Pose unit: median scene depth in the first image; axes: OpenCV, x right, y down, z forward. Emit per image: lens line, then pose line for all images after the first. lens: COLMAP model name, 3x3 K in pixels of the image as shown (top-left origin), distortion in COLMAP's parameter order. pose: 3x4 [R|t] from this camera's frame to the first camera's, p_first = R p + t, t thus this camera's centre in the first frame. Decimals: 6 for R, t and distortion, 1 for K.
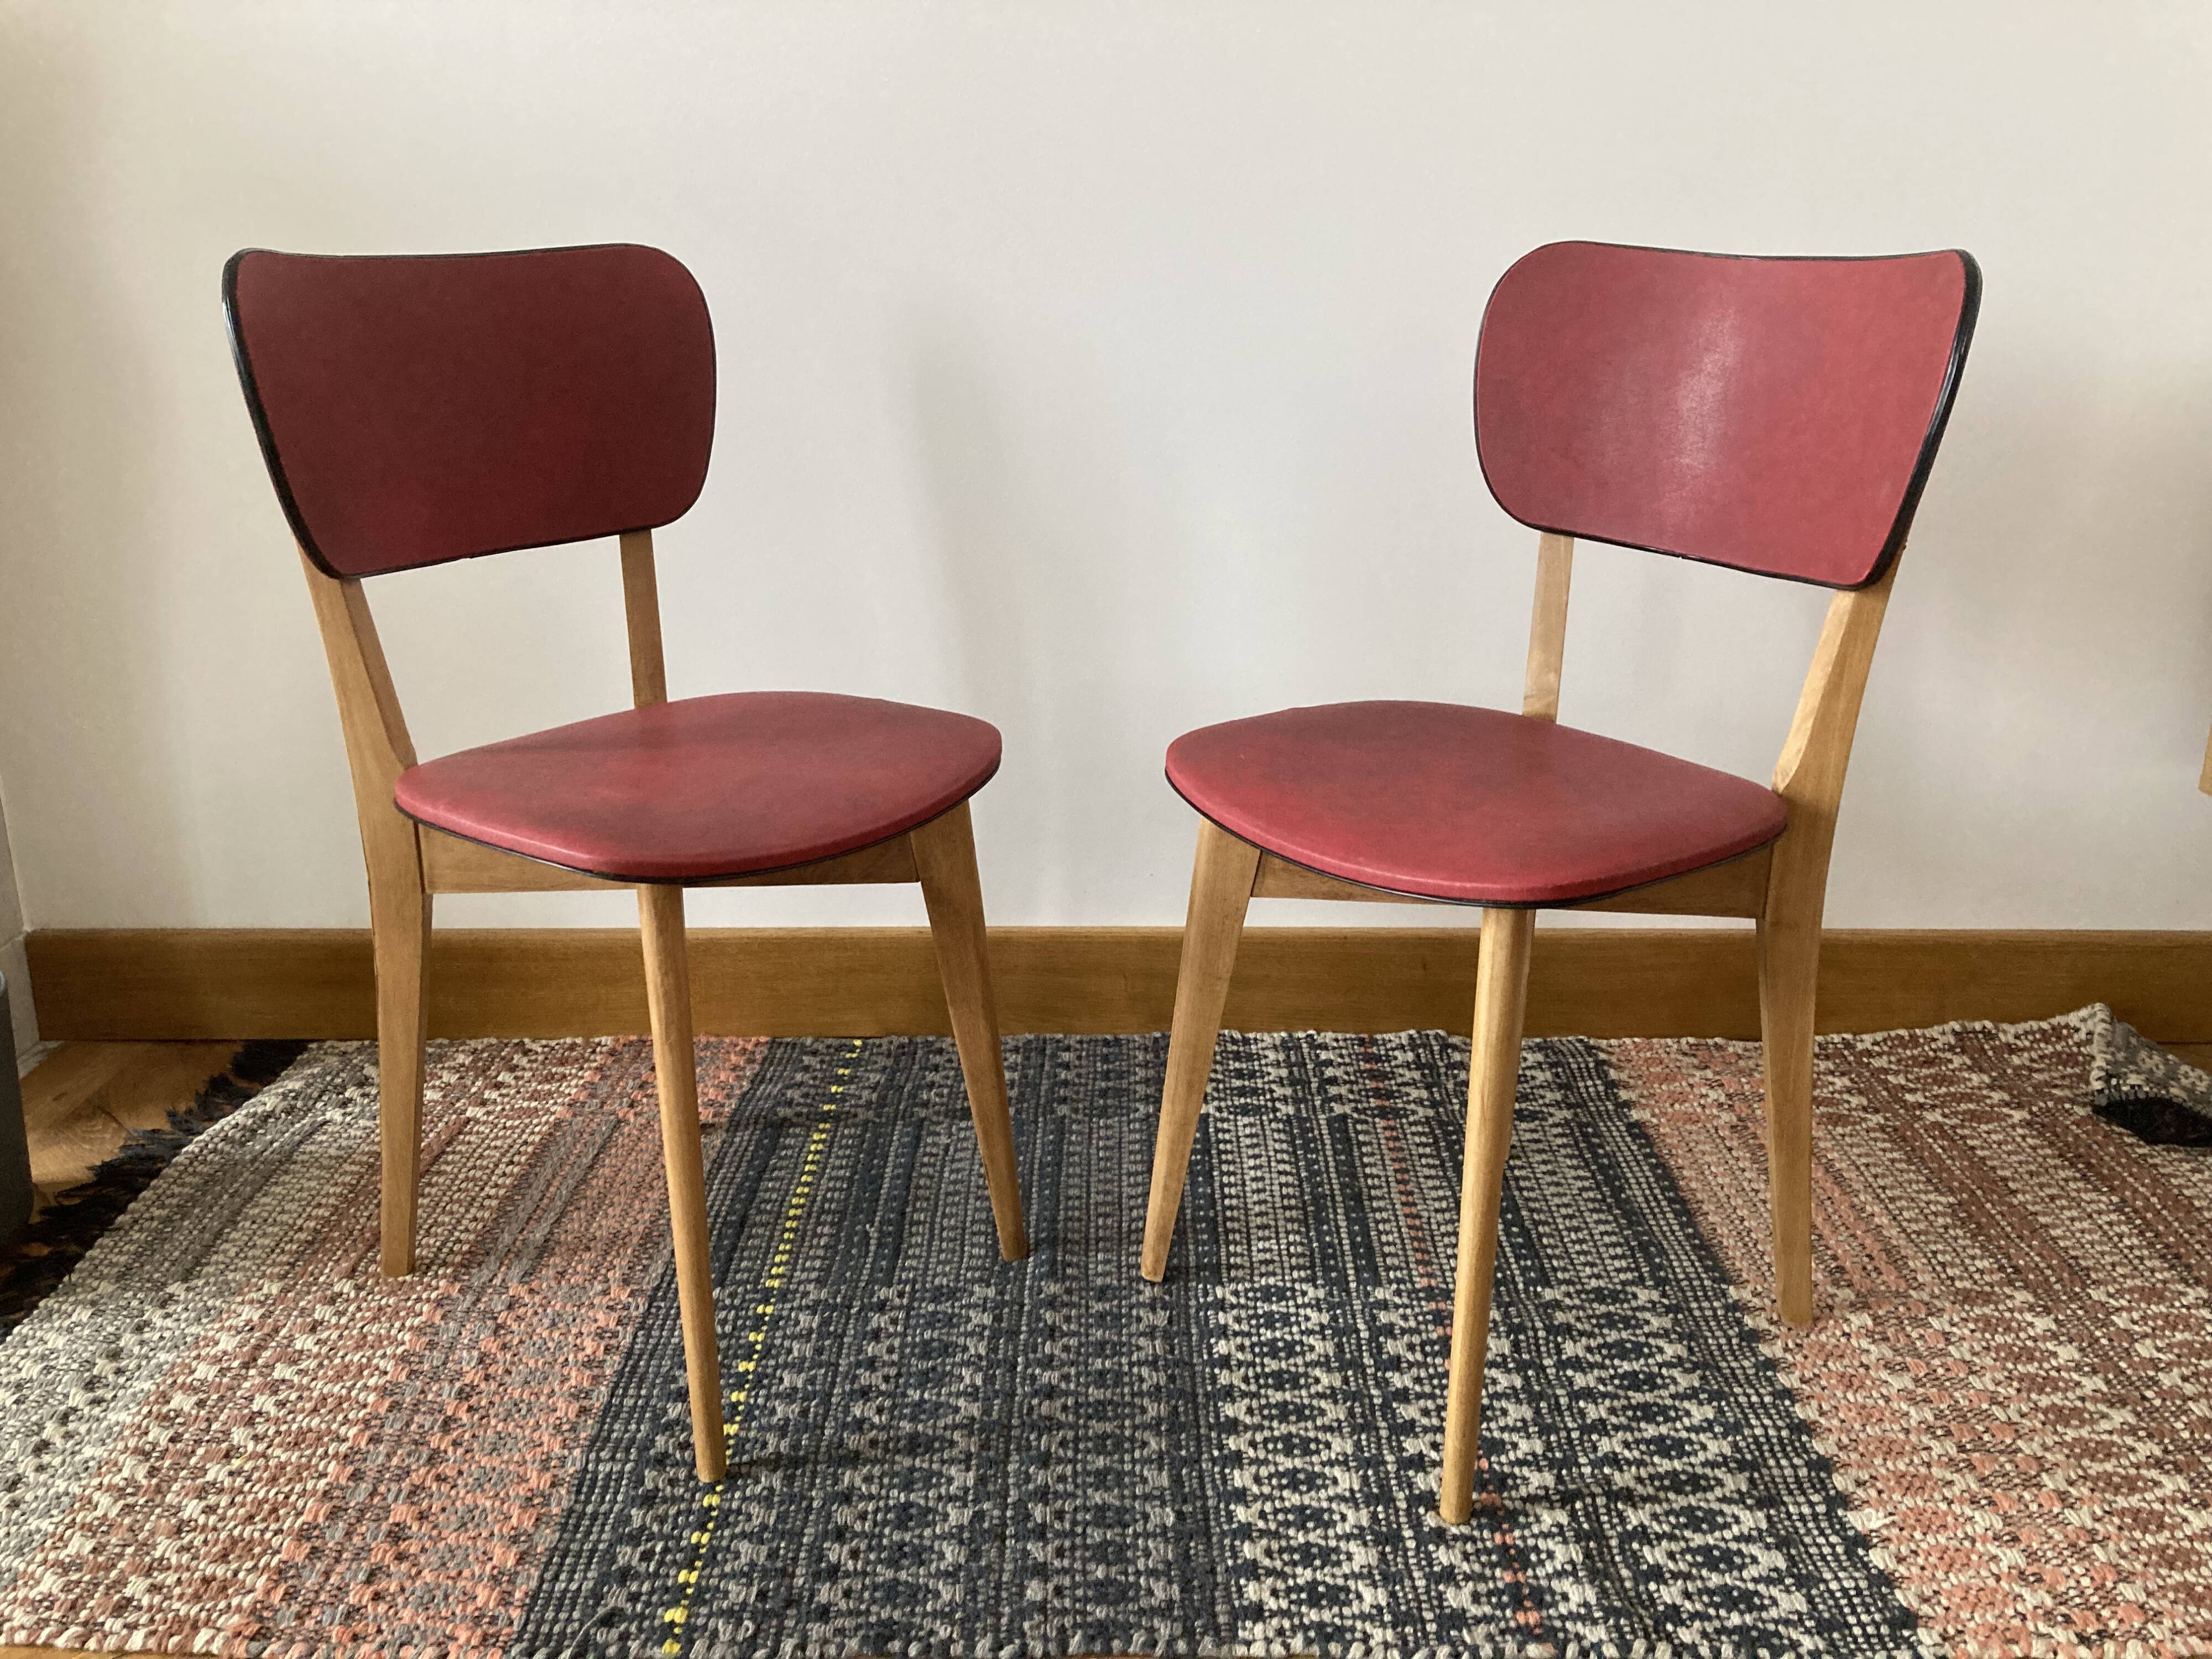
lens RADIAL K [[1835.6, 0, 1102.7], [0, 1835.6, 821.6], [0, 0, 1]] dist [0.010354, 0.042321]
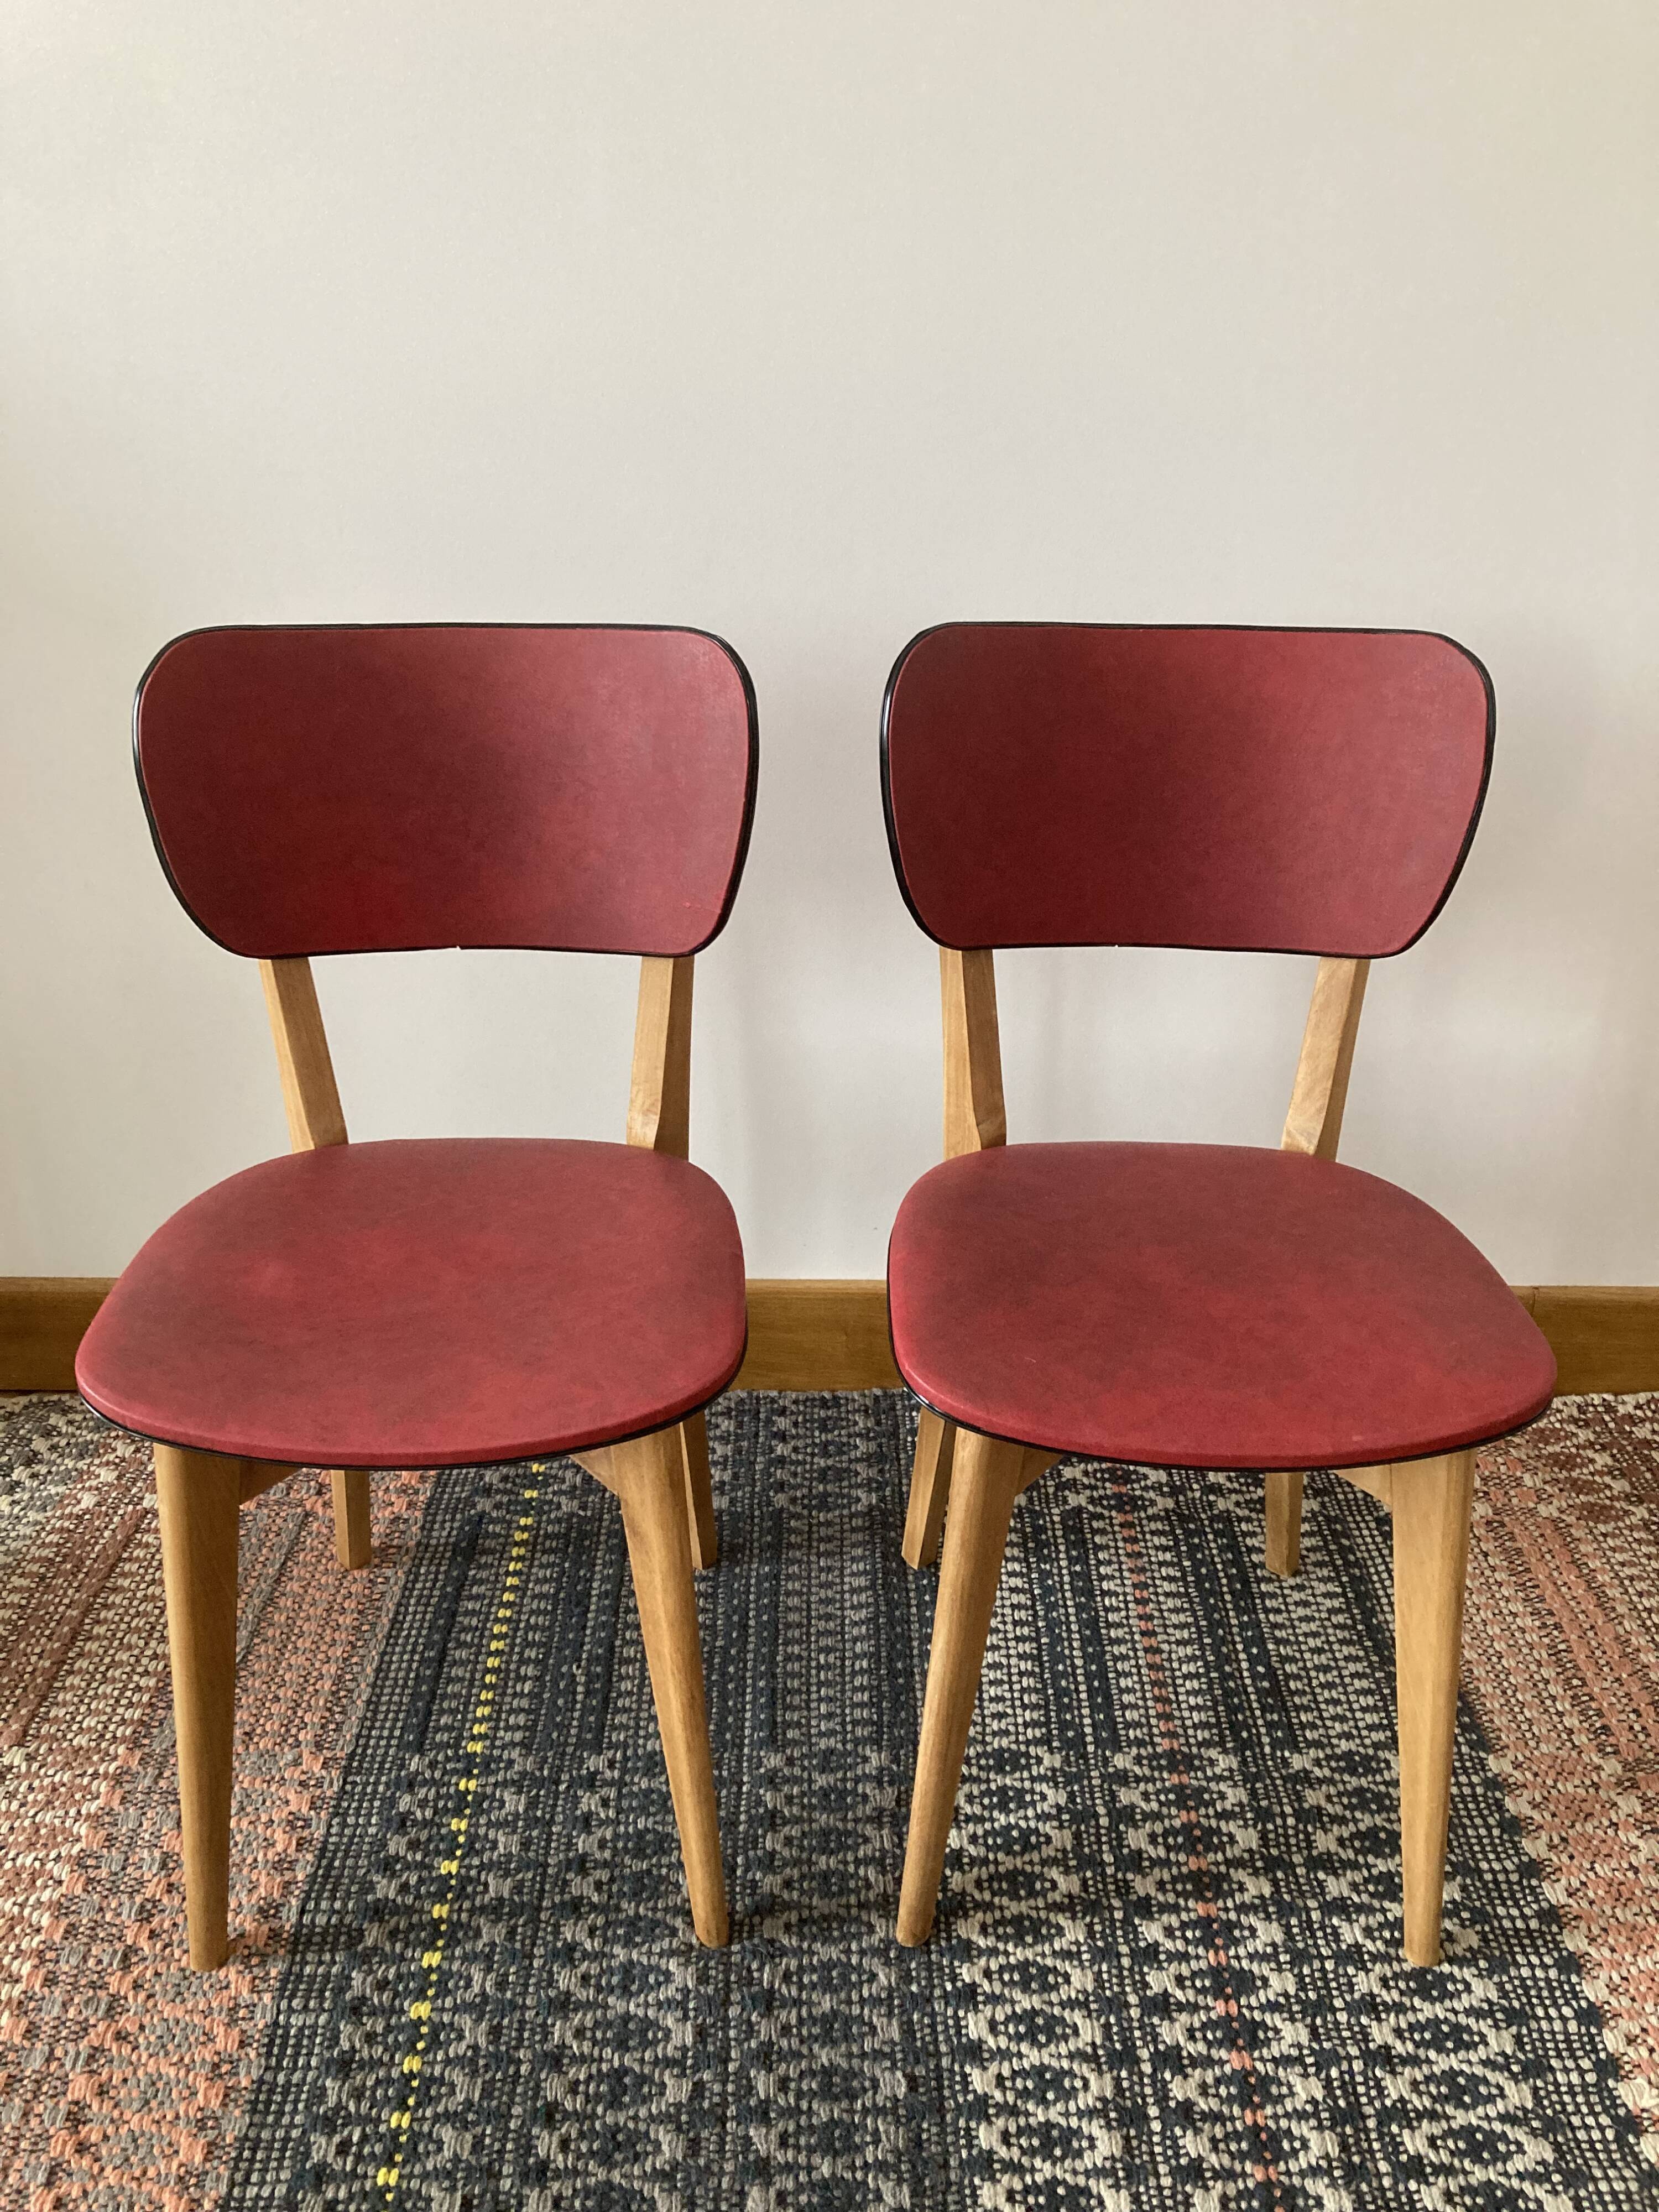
lens RADIAL K [[1835.6, 0, 825.0], [0, 1835.6, 1084.6], [0, 0, 1]] dist [0.010354, 0.042321]
pose [[0.999909, 0.003616, 0.012987, -0.014340], [-0.005417, 0.989923, 0.141501, -0.225969], [-0.012345, -0.141559, 0.989853, 0.117563]]
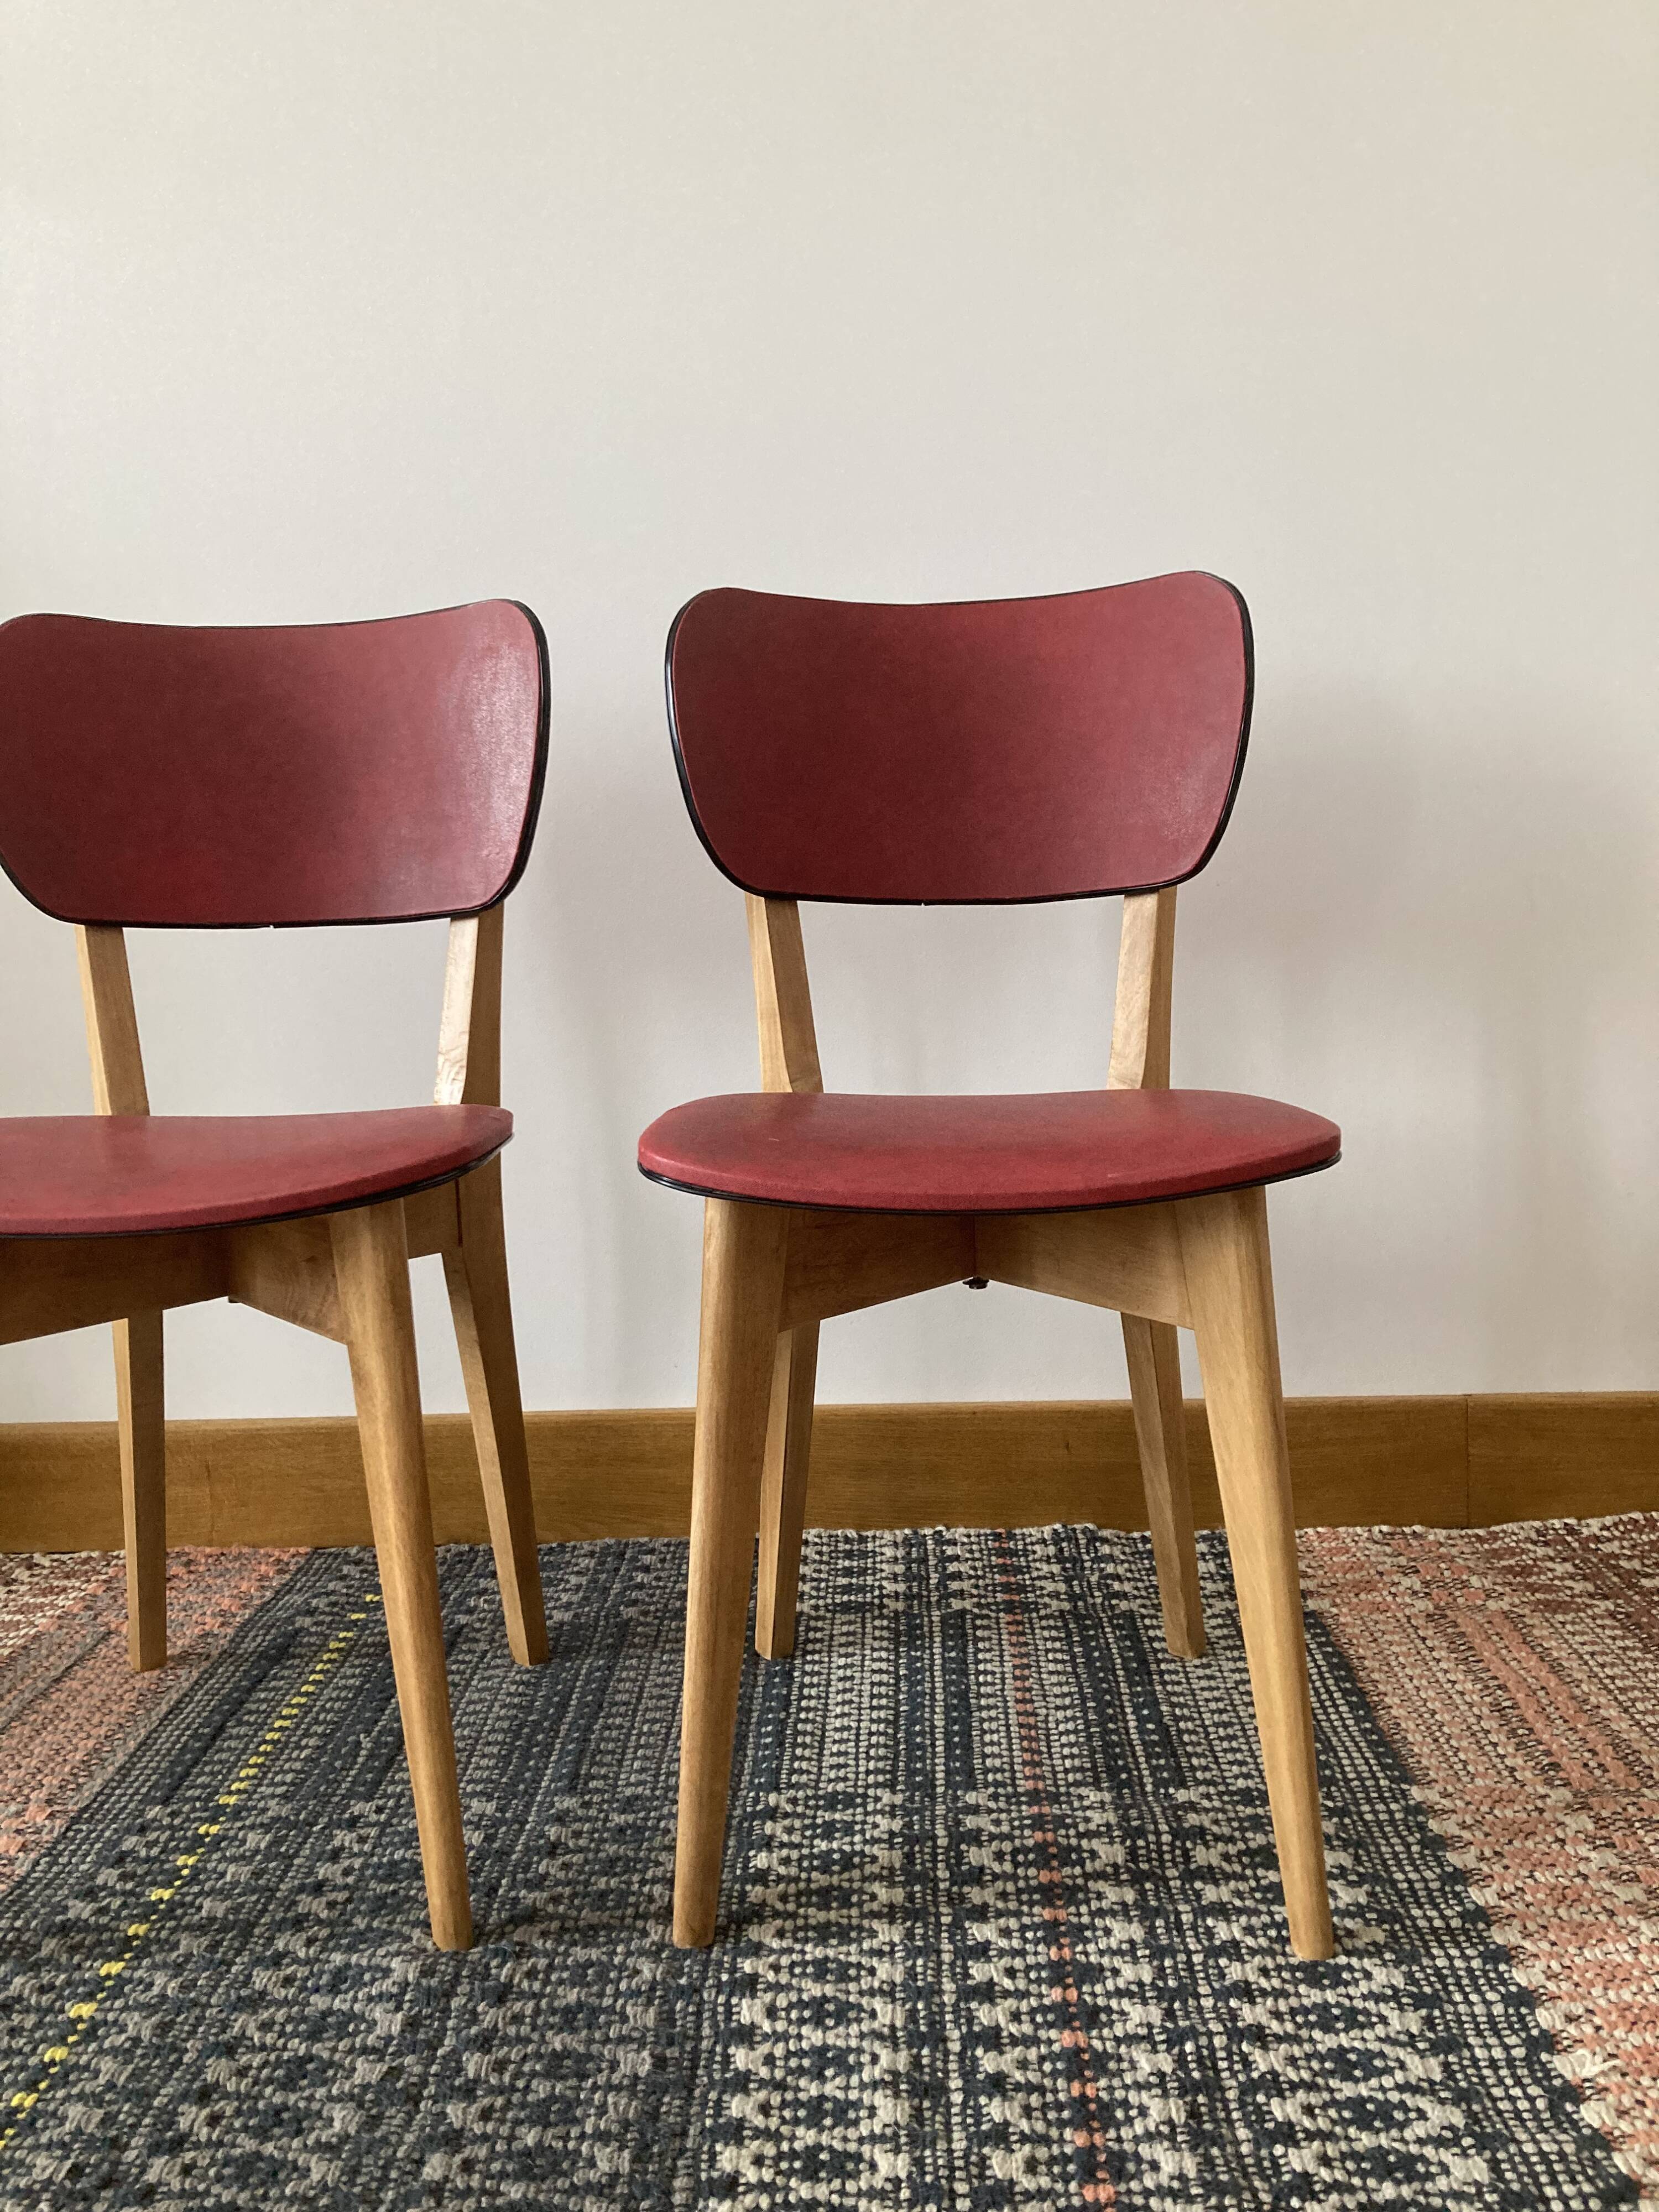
lens RADIAL K [[1835.6, 0, 831.6], [0, 1835.6, 1110.4], [0, 0, 1]] dist [0.010354, 0.042321]
pose [[0.999023, -0.027122, -0.034890, 0.128776], [0.019377, 0.978411, -0.205757, 0.129647], [0.039717, 0.204880, 0.977981, 0.153464]]
